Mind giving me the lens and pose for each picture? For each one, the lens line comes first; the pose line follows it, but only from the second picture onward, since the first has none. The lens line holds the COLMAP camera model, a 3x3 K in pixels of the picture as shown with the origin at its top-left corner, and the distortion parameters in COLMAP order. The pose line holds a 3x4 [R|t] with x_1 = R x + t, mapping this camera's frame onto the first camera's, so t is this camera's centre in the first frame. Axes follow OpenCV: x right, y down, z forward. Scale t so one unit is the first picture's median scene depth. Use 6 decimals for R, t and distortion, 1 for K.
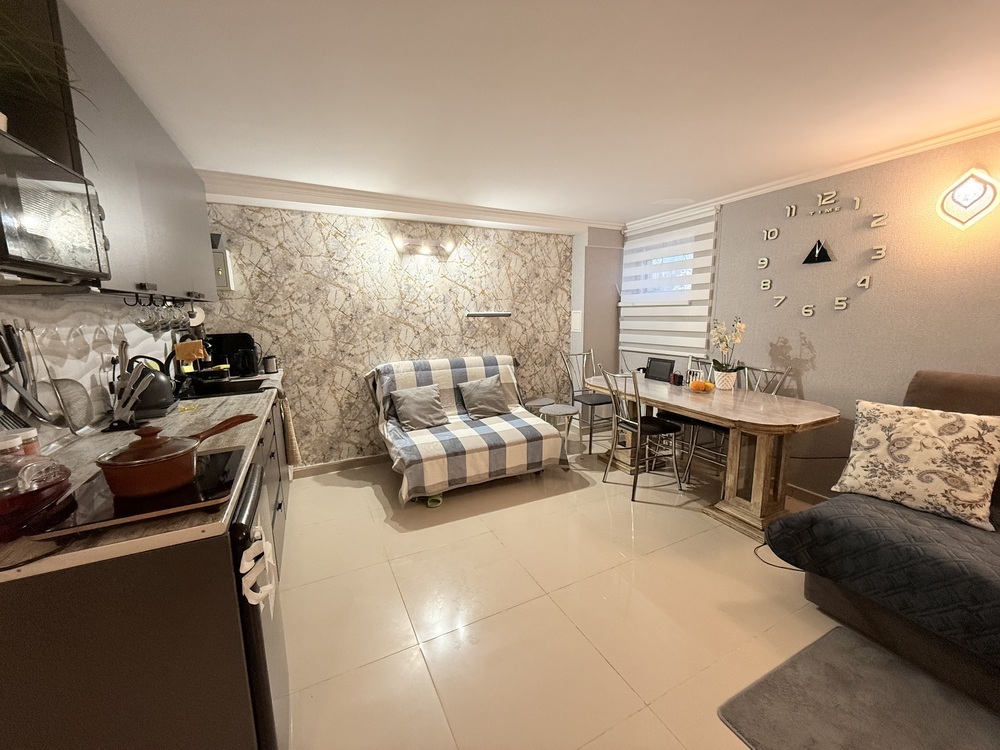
lens RADIAL K [[397.3, 0, 502.1], [0, 397.3, 376.0], [0, 0, 1]] dist [-0.000099, -0.000509]
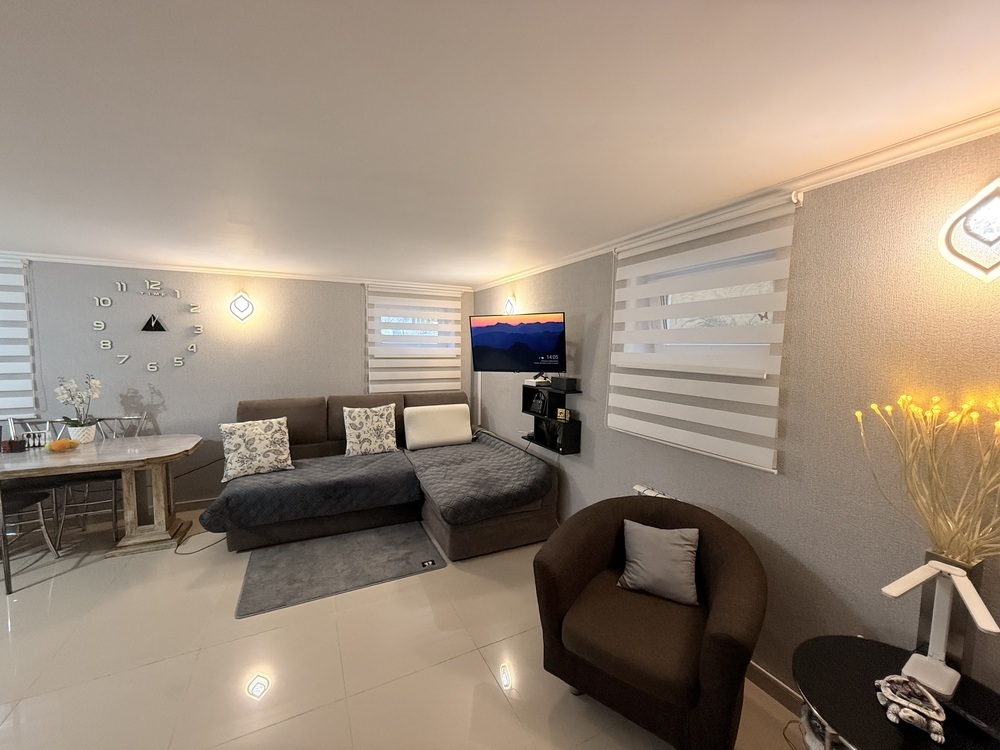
lens RADIAL K [[397.3, 0, 501.7], [0, 397.3, 375.3], [0, 0, 1]] dist [-0.000099, -0.000509]
pose [[0.002112, -0.060871, 0.998143, -0.548621], [0.149411, 0.986961, 0.059873, -0.047607], [-0.988773, 0.149007, 0.011180, -0.141004]]
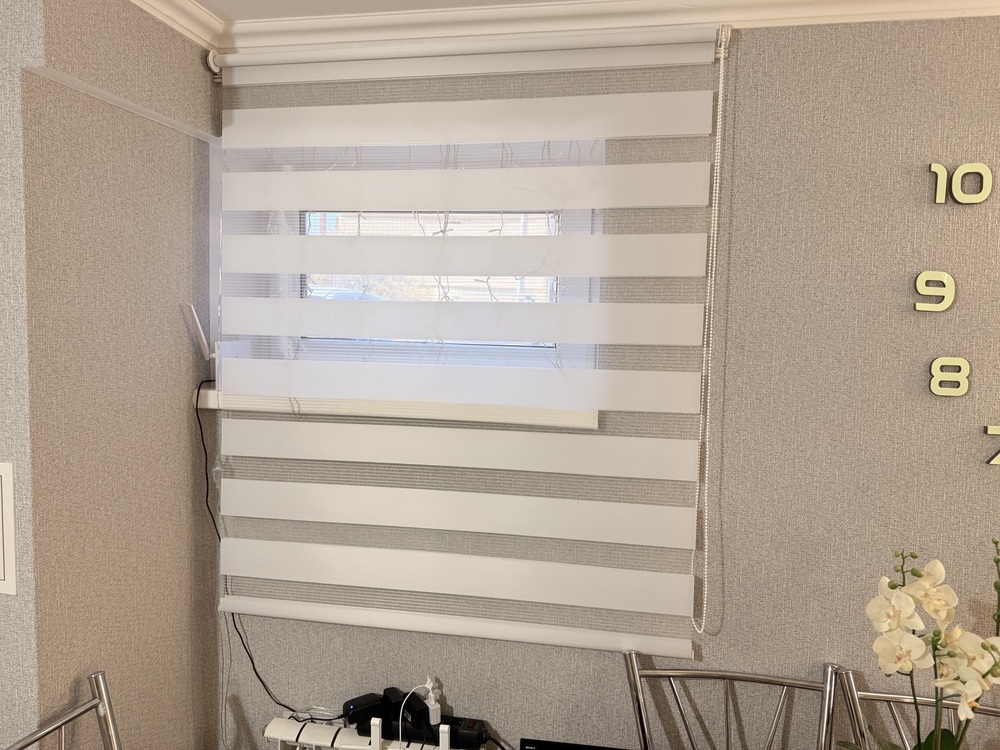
lens RADIAL K [[705.6, 0, 499.0], [0, 705.6, 378.4], [0, 0, 1]] dist [0.008280, 0.002371]
pose [[0.598327, -0.032509, 0.800593, 0.149453], [0.096540, 0.994823, -0.031753, -0.279082], [-0.795415, 0.096287, 0.598367, 1.106118]]
